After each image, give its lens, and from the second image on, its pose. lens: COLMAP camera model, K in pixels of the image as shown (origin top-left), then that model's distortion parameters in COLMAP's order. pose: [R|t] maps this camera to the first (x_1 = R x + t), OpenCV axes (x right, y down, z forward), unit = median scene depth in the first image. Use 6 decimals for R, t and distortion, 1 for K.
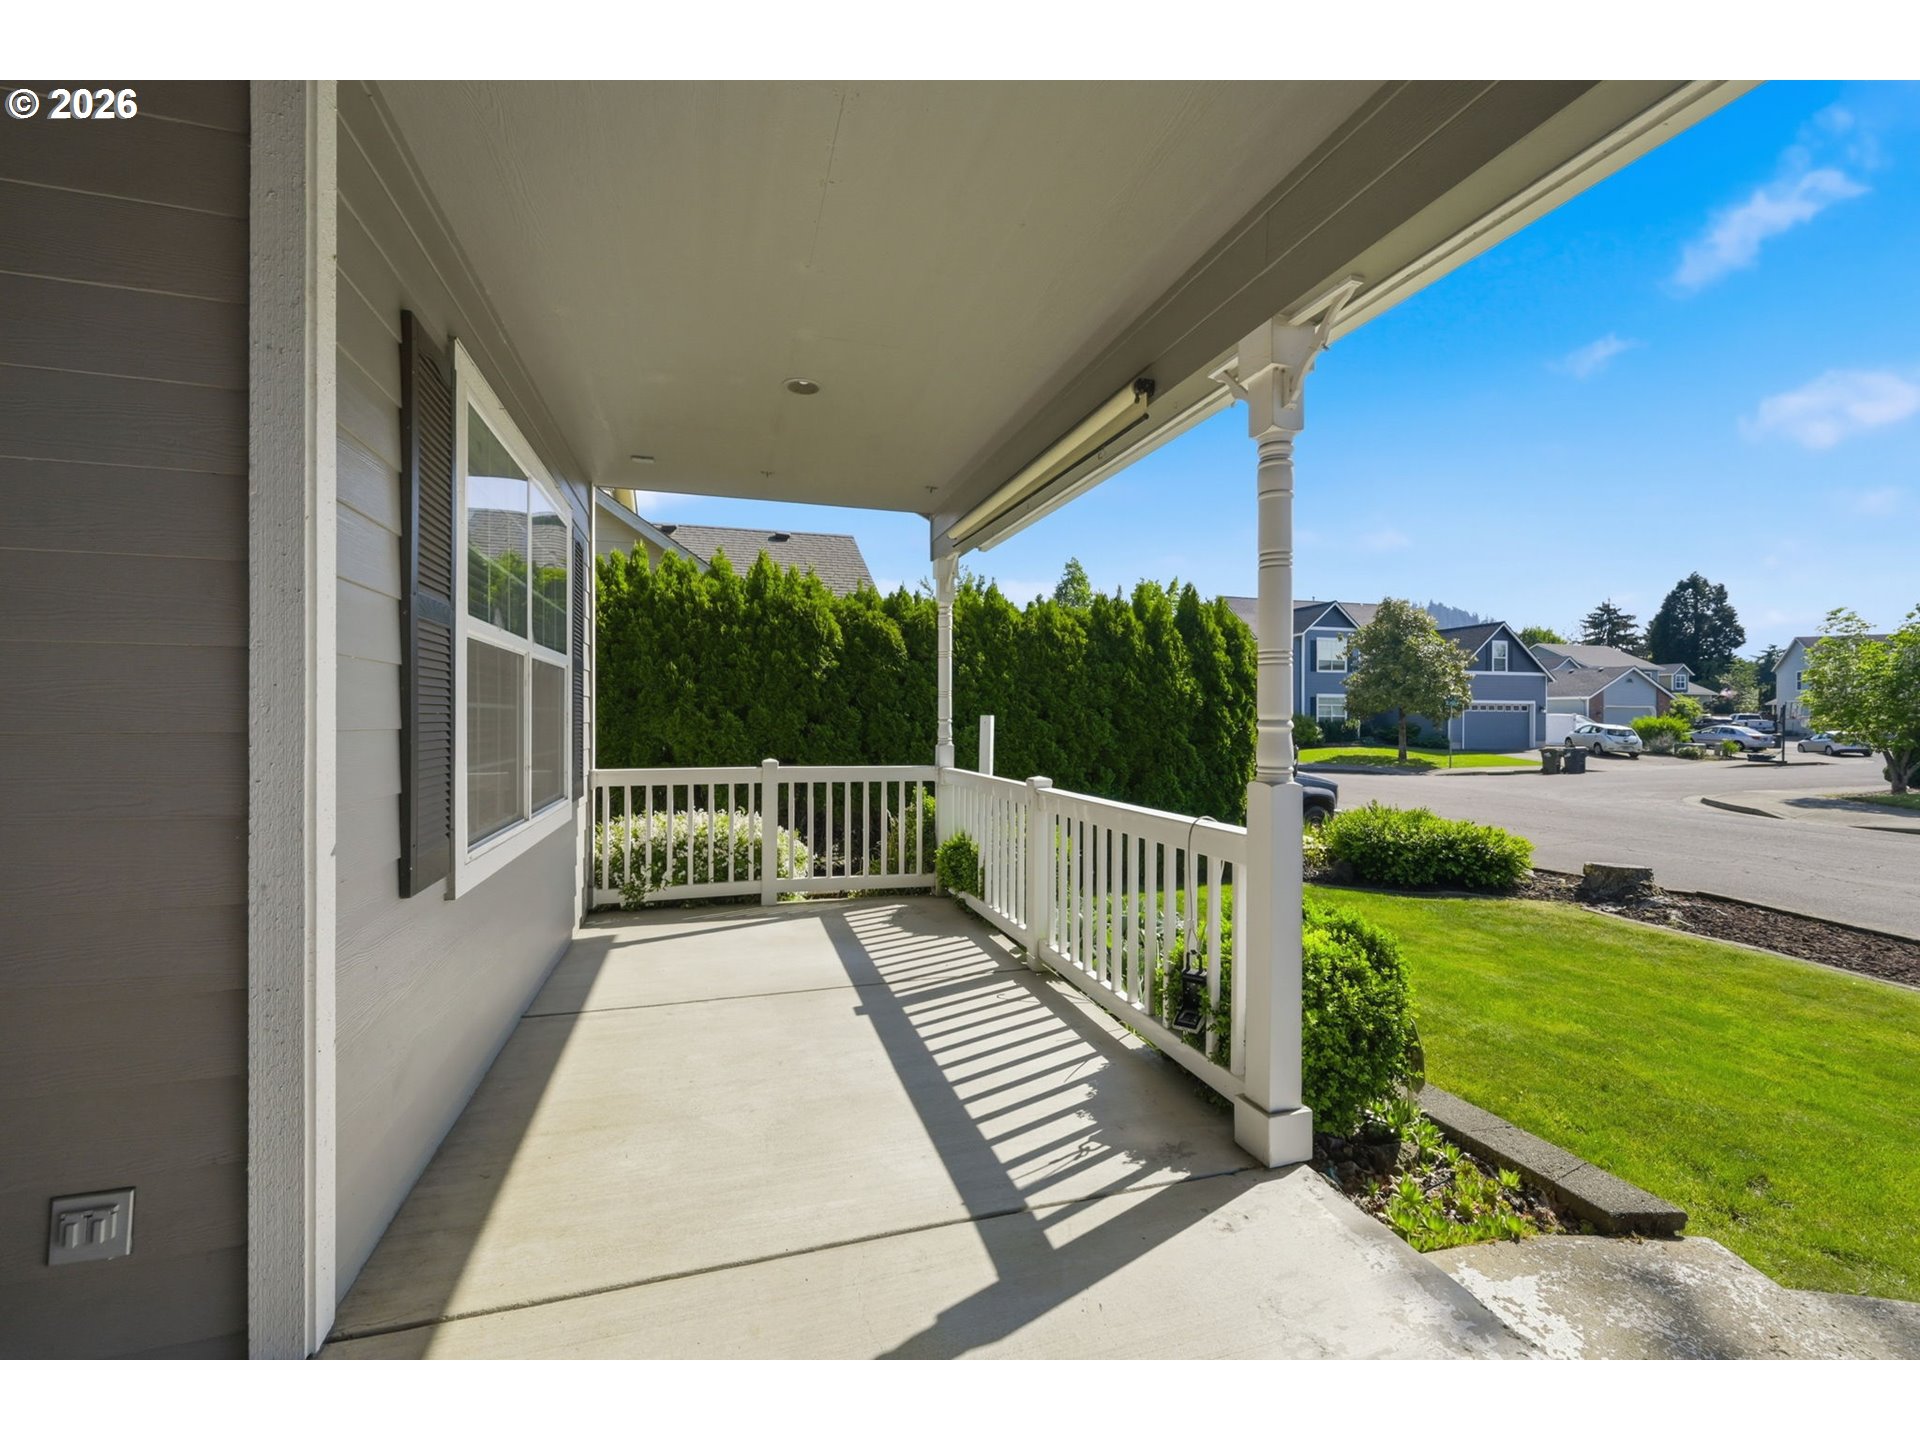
lens RADIAL K [[799.8, 0, 960.0], [0, 799.8, 720.0], [0, 0, 1]] dist [-0.000239, 0.000082]
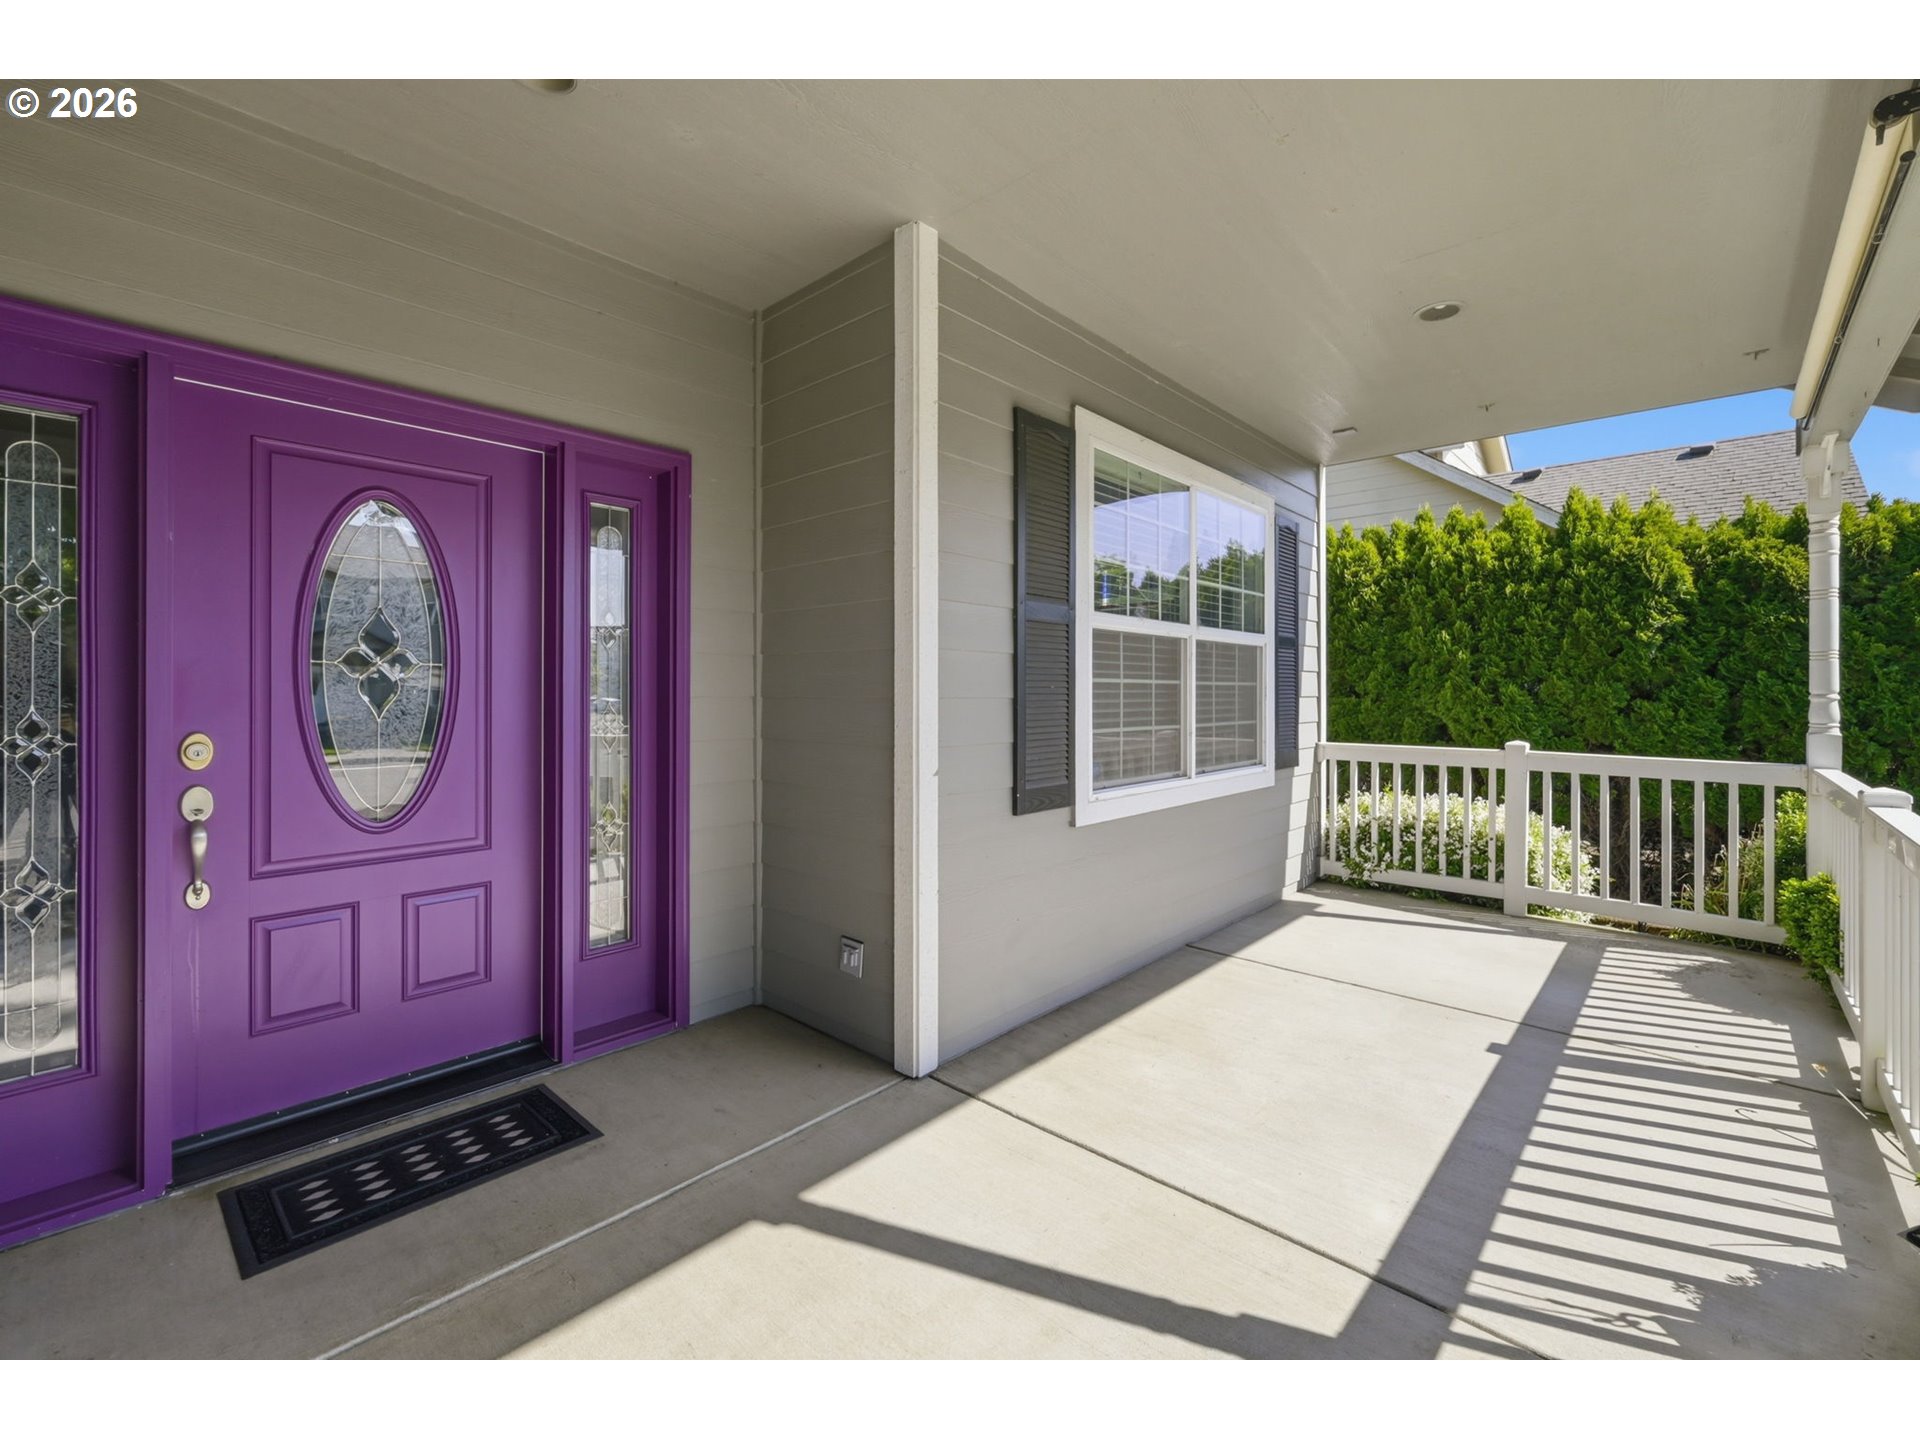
lens RADIAL K [[814.5, 0, 964.4], [0, 814.5, 690.1], [0, 0, 1]] dist [-0.003626, -0.000306]
pose [[0.506893, -0.001837, -0.862007, 0.204370], [-0.004791, 0.999976, -0.004949, 0.002315], [0.861995, 0.006638, 0.506873, 0.069672]]
